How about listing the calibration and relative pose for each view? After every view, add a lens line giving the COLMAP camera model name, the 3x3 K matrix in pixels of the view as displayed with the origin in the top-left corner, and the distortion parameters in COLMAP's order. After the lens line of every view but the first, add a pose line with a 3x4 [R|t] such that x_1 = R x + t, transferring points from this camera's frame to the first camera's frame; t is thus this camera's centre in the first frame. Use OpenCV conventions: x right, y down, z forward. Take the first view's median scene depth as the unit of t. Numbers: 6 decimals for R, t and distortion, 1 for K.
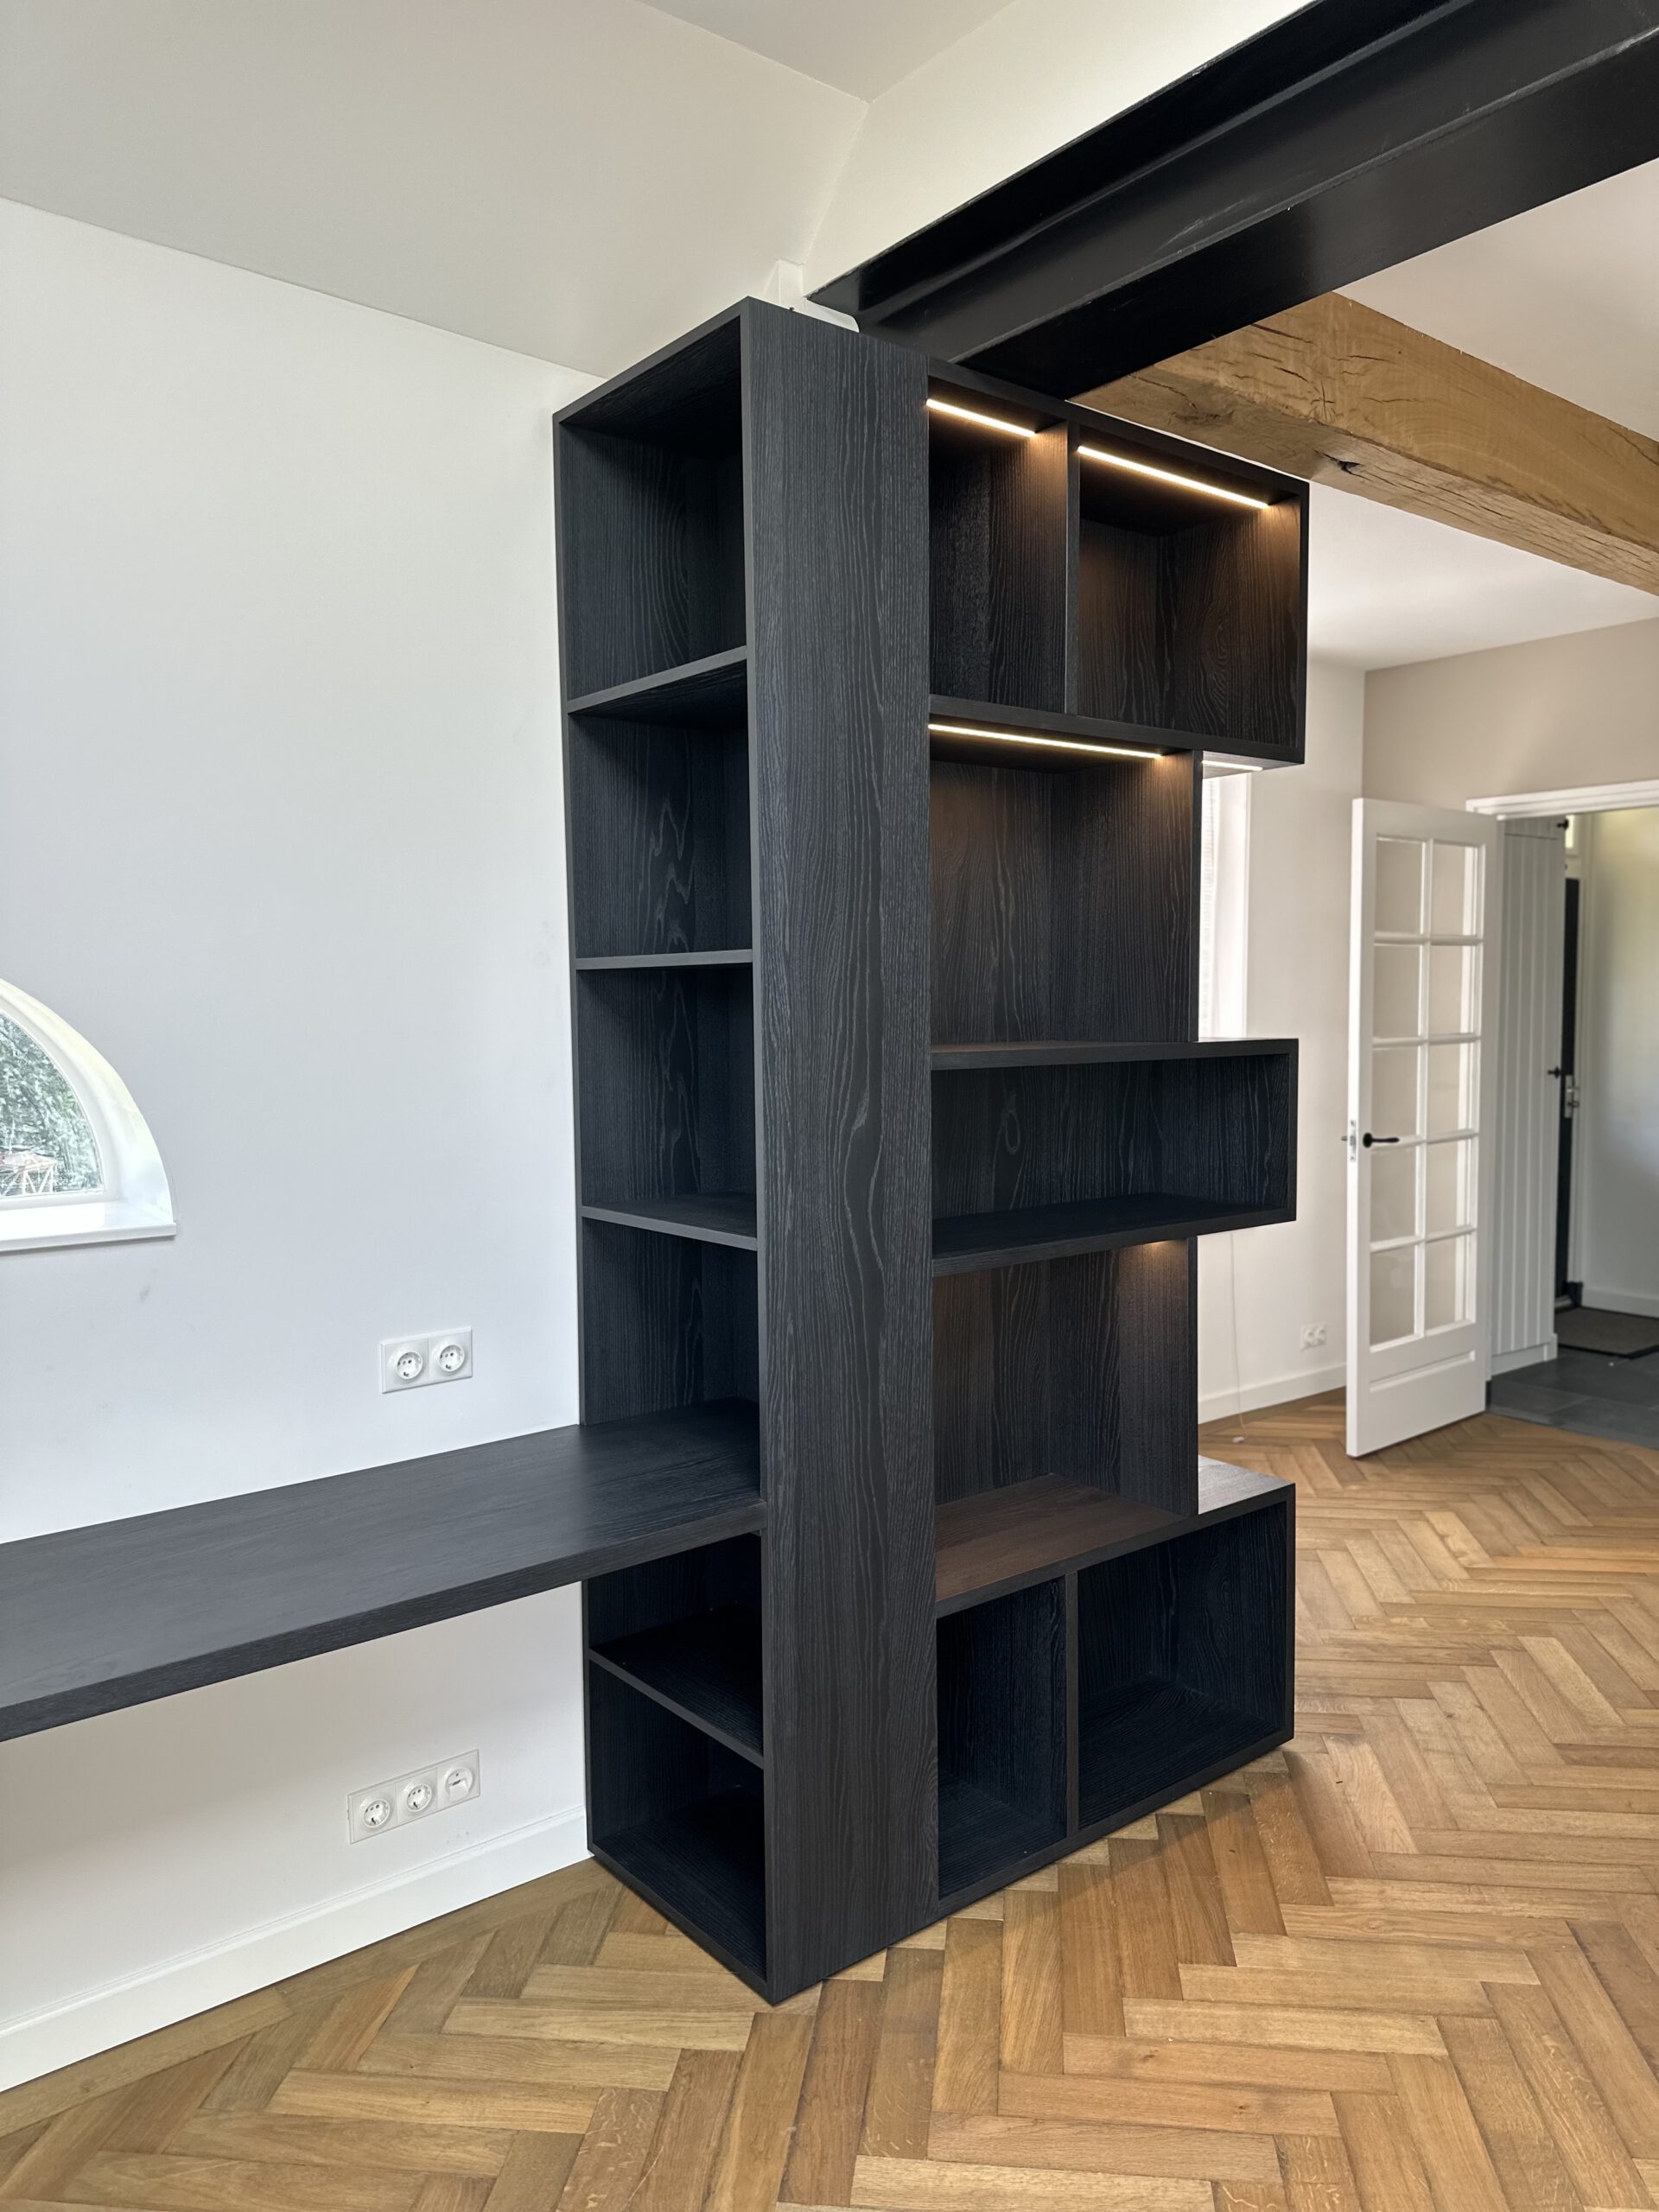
lens RADIAL K [[1535.4, 0, 829.5], [0, 1535.4, 1106.0], [0, 0, 1]] dist [0.058385, -0.074015]
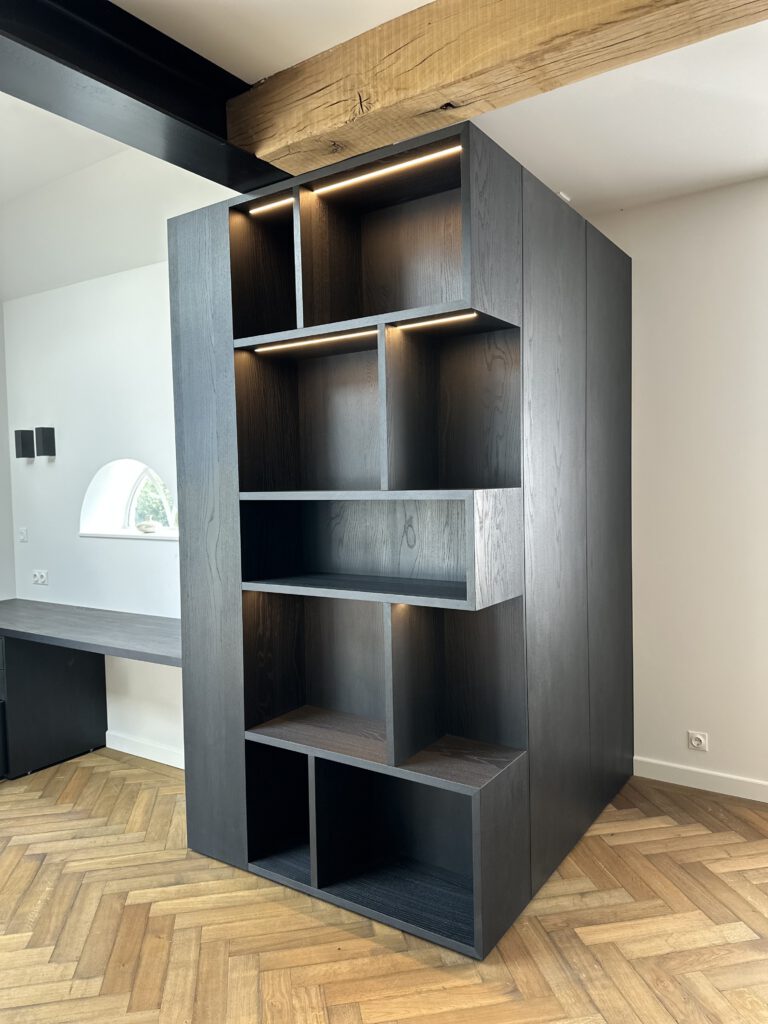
lens RADIAL K [[710.8, 0, 384.0], [0, 710.8, 512.0], [0, 0, 1]] dist [0.058385, -0.074015]
pose [[0.310202, 0.047554, -0.949481, 1.151865], [-0.042753, 0.998435, 0.036039, -0.057234], [0.949709, 0.029414, 0.311750, 0.866687]]
